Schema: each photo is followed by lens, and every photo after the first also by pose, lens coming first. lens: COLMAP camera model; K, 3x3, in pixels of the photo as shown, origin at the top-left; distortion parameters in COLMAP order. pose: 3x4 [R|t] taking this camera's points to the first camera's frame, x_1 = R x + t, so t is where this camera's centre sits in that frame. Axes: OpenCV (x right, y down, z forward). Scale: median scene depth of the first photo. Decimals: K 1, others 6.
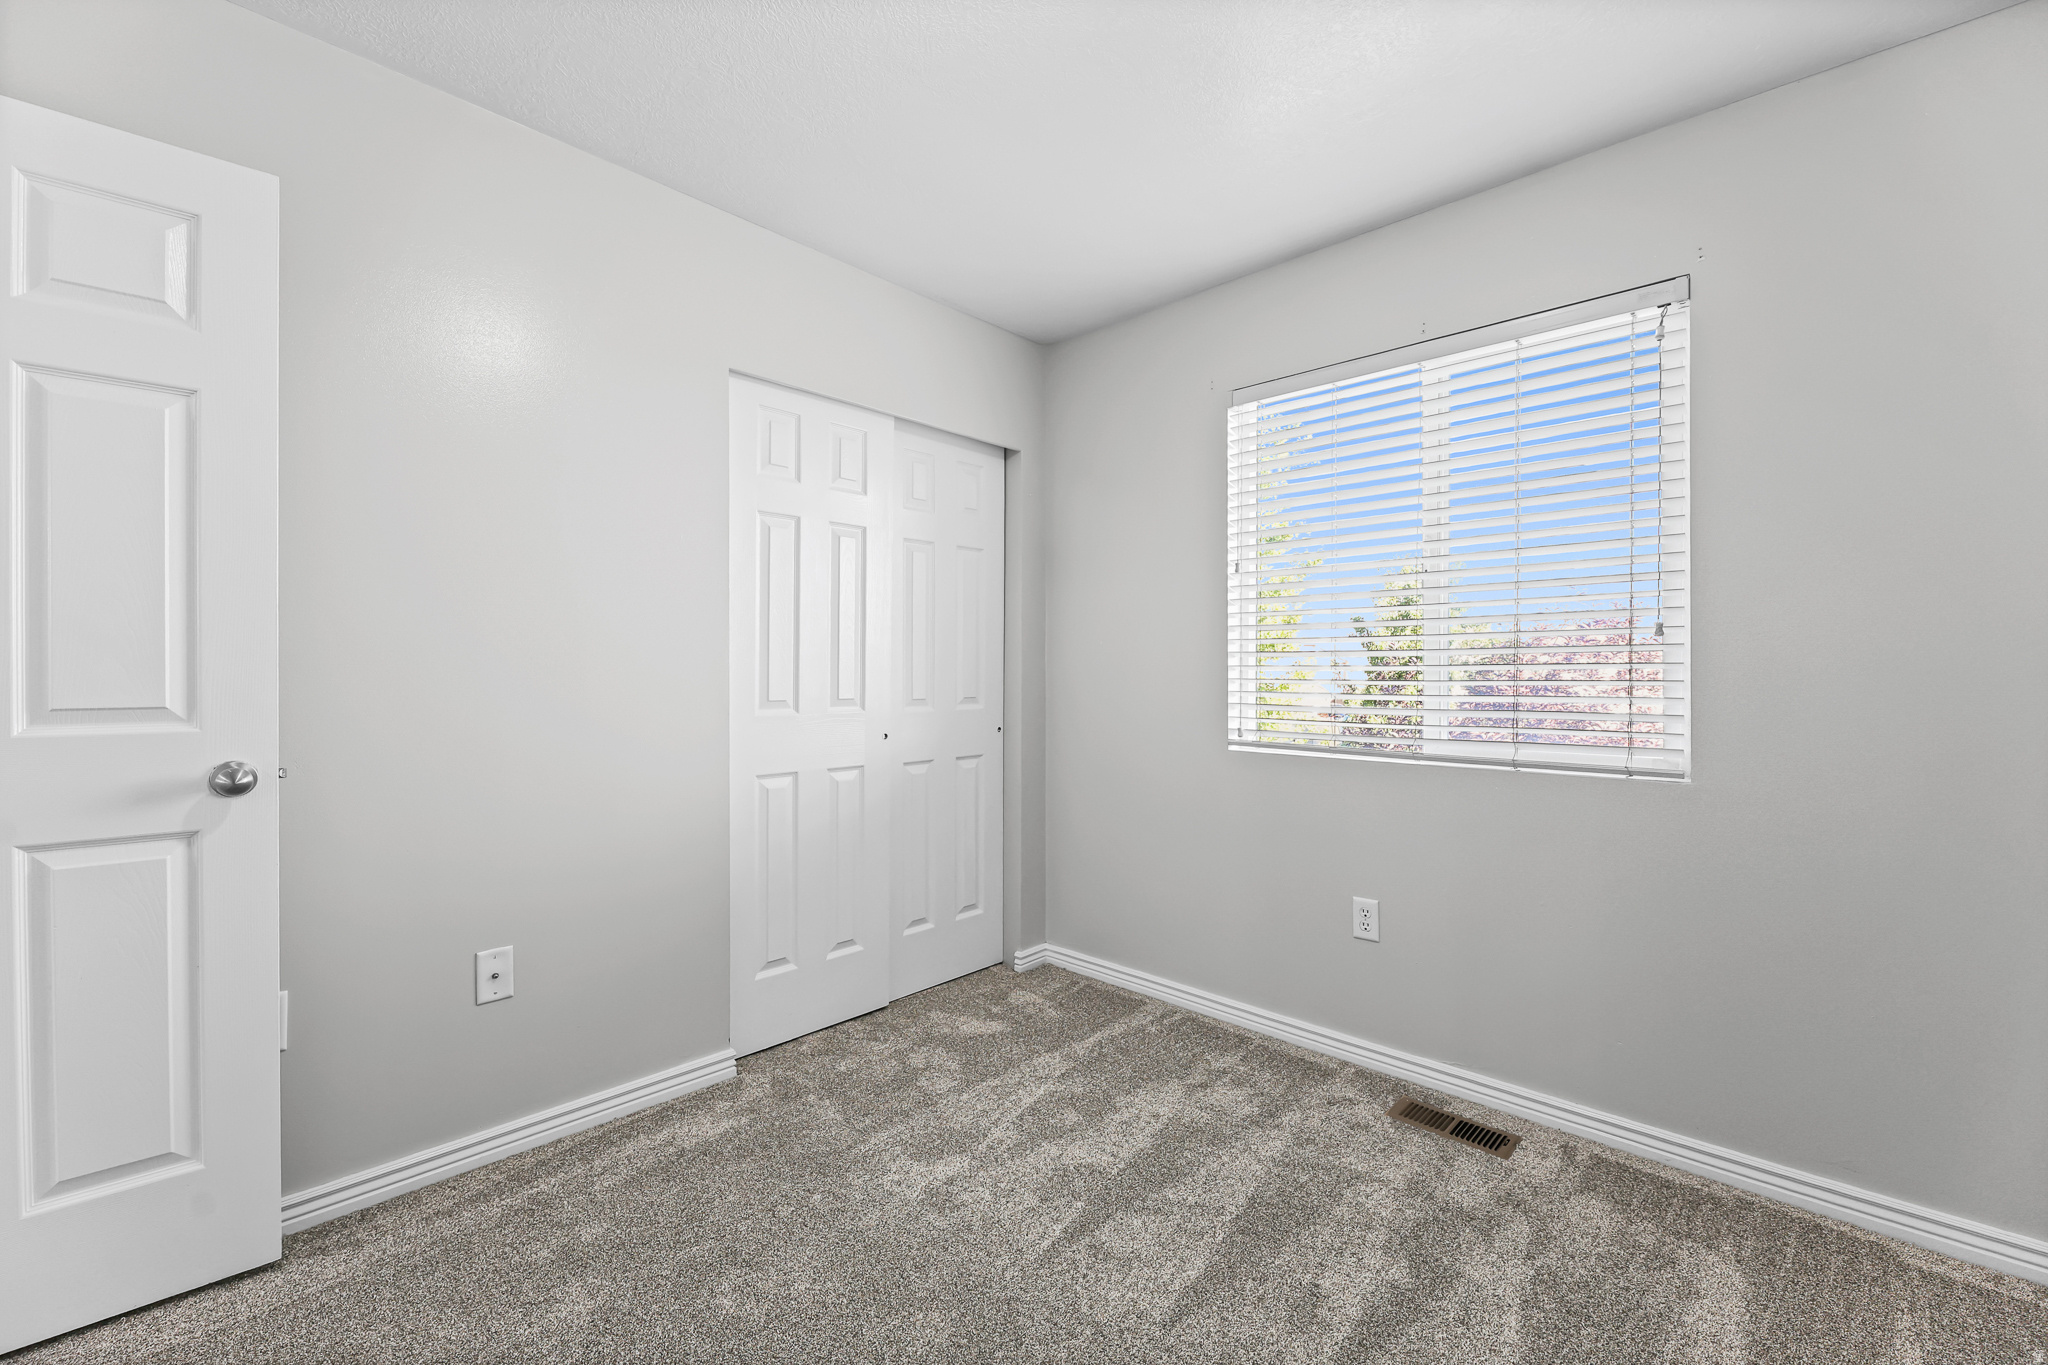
lens RADIAL K [[851.4, 0, 1012.2], [0, 851.4, 677.0], [0, 0, 1]] dist [-0.000720, -0.002795]
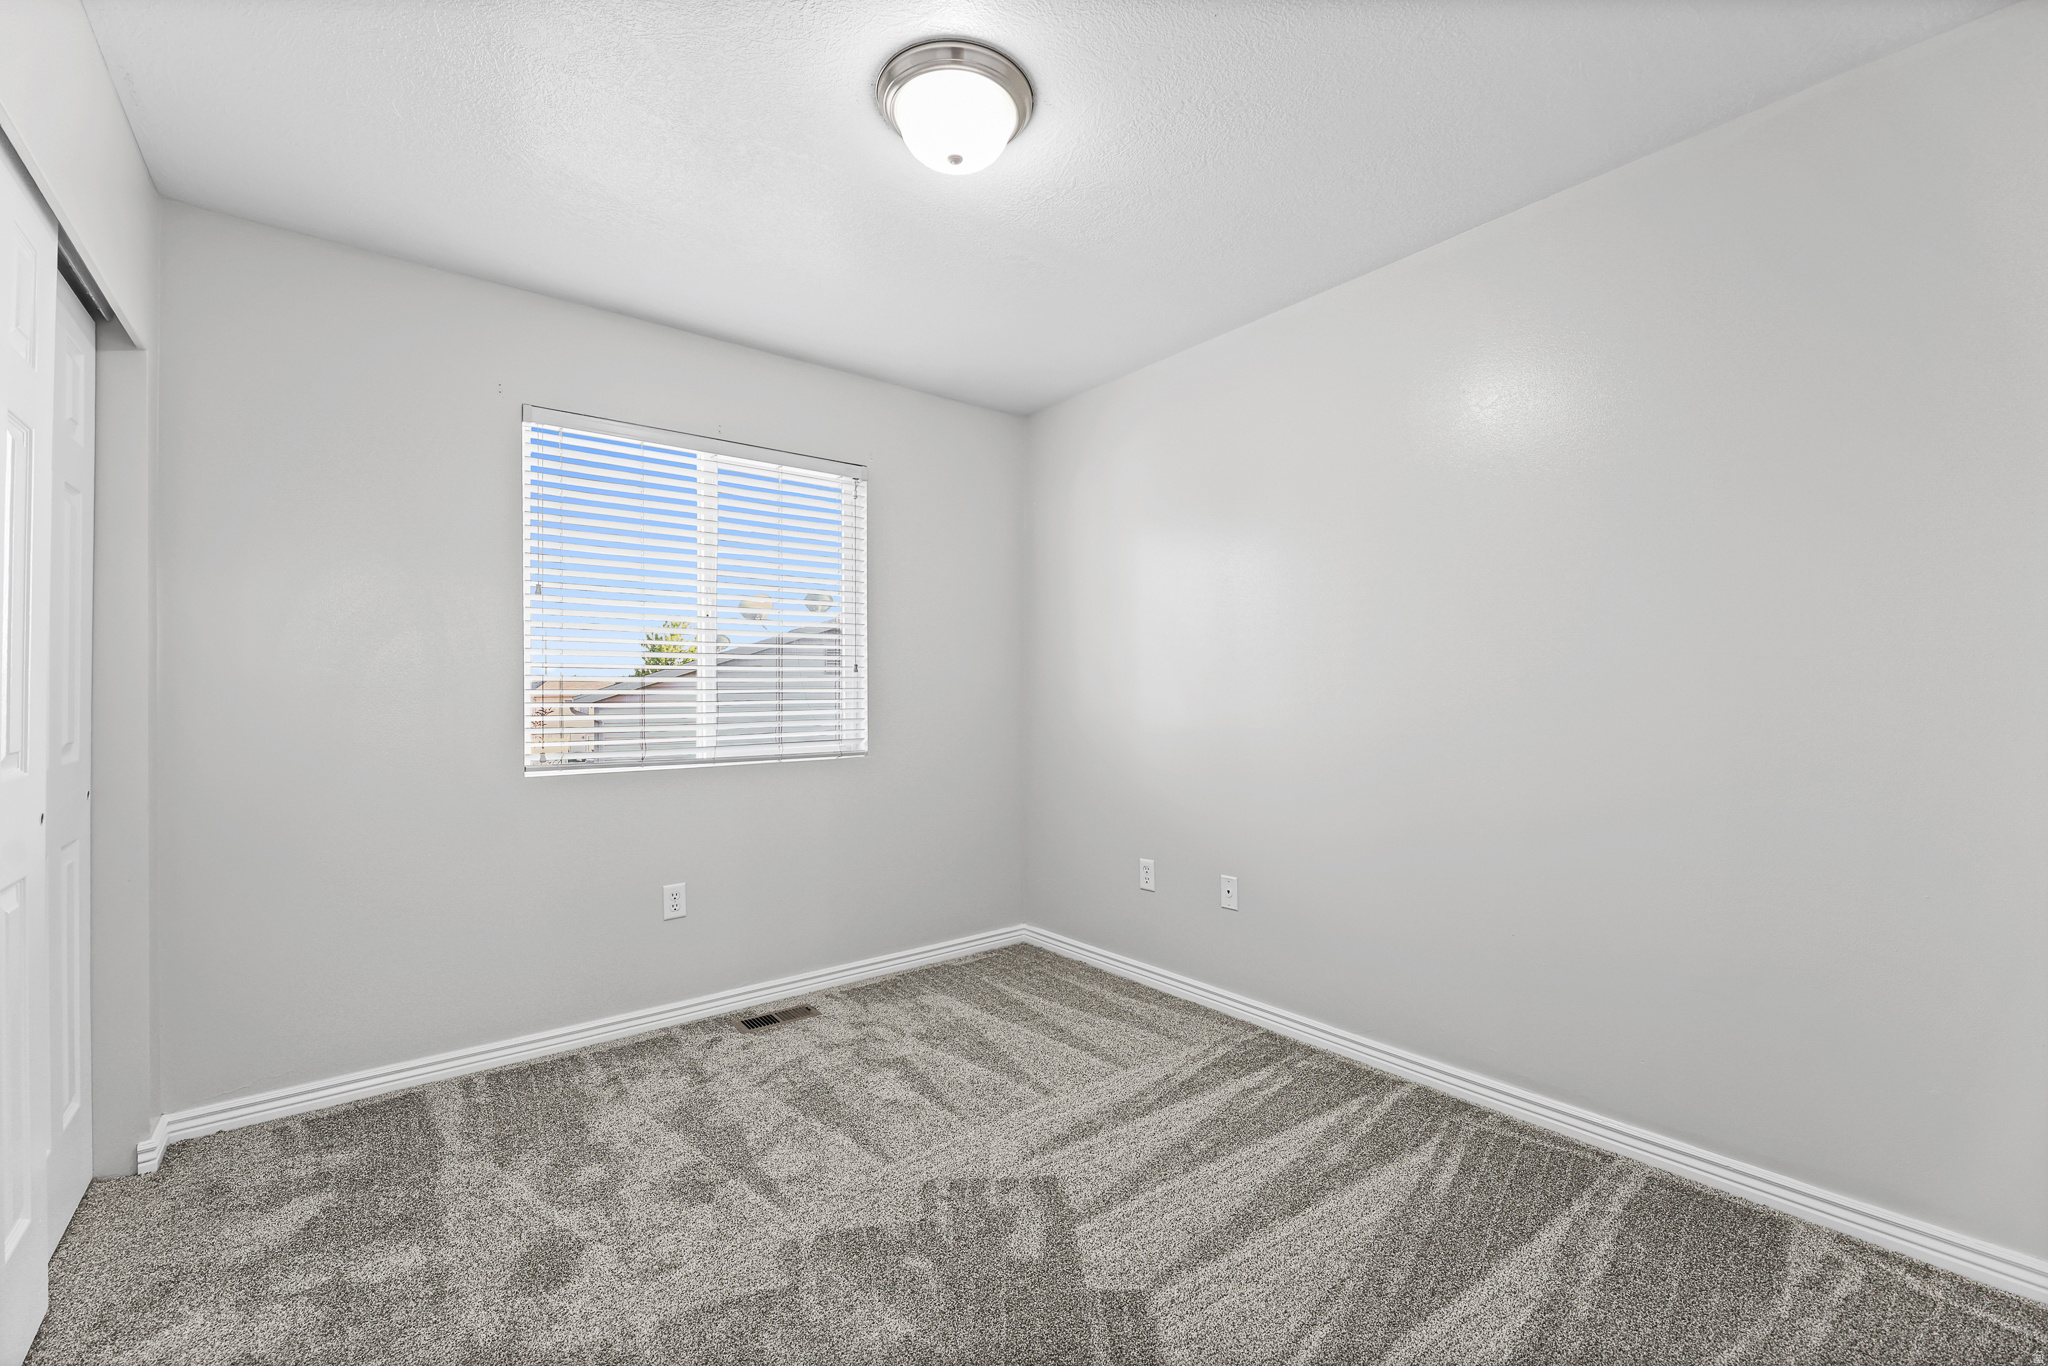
lens RADIAL K [[851.4, 0, 1026.7], [0, 851.4, 701.8], [0, 0, 1]] dist [-0.000720, -0.002795]
pose [[0.113847, -0.008215, 0.993464, -0.794722], [0.012181, 0.999902, 0.006873, 0.002362], [-0.993424, 0.011319, 0.113936, 0.411158]]
